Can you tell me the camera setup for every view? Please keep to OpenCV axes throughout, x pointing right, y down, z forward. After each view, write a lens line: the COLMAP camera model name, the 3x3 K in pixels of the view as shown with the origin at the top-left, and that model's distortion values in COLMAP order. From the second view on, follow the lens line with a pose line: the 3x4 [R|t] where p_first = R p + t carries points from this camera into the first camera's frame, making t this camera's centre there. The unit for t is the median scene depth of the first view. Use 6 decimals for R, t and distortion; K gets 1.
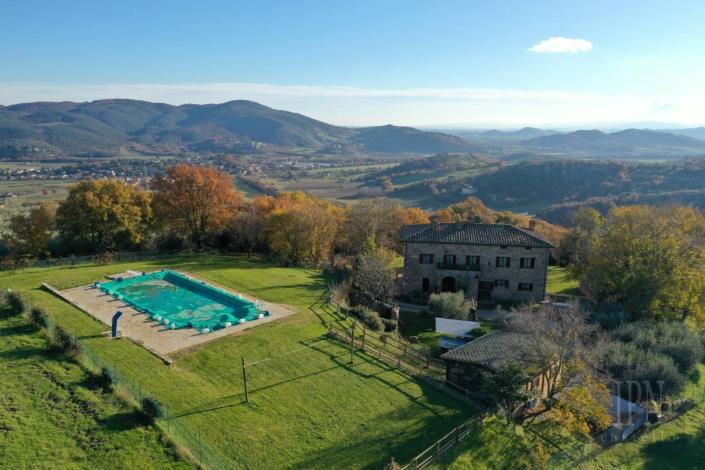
lens RADIAL K [[547.2, 0, 353.0], [0, 547.2, 236.2], [0, 0, 1]] dist [-0.014389, 0.003497]
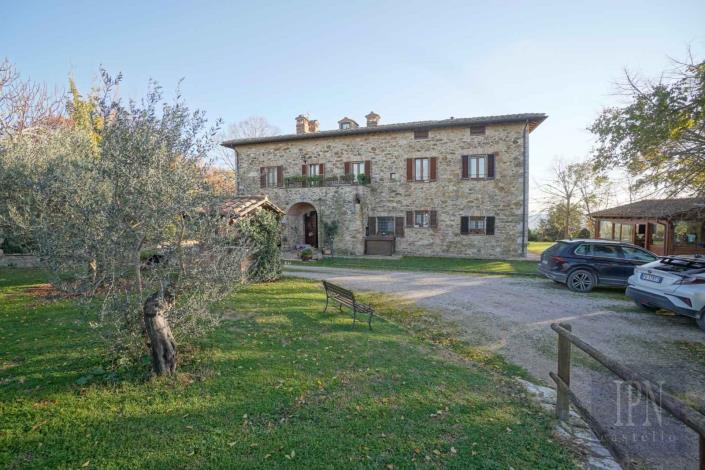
lens RADIAL K [[319.4, 0, 345.5], [0, 319.4, 233.6], [0, 0, 1]] dist [-0.057807, 0.000005]
pose [[0.983336, -0.004841, -0.181736, 0.257208], [-0.022025, 0.989110, -0.145519, 0.136331], [0.180461, 0.147097, 0.972521, 0.736641]]
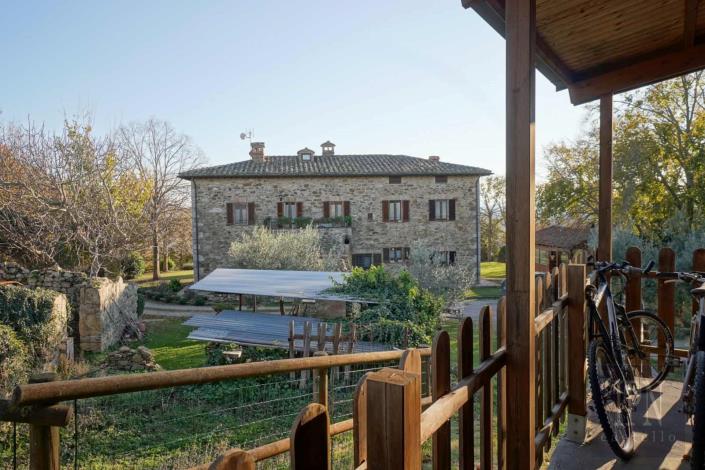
lens RADIAL K [[547.2, 0, 355.8], [0, 547.2, 235.6], [0, 0, 1]] dist [-0.014389, 0.003497]
pose [[0.967828, -0.039290, 0.248526, 0.112608], [0.076764, 0.986750, -0.142941, 0.136541], [-0.239617, 0.157421, 0.958020, 0.527982]]
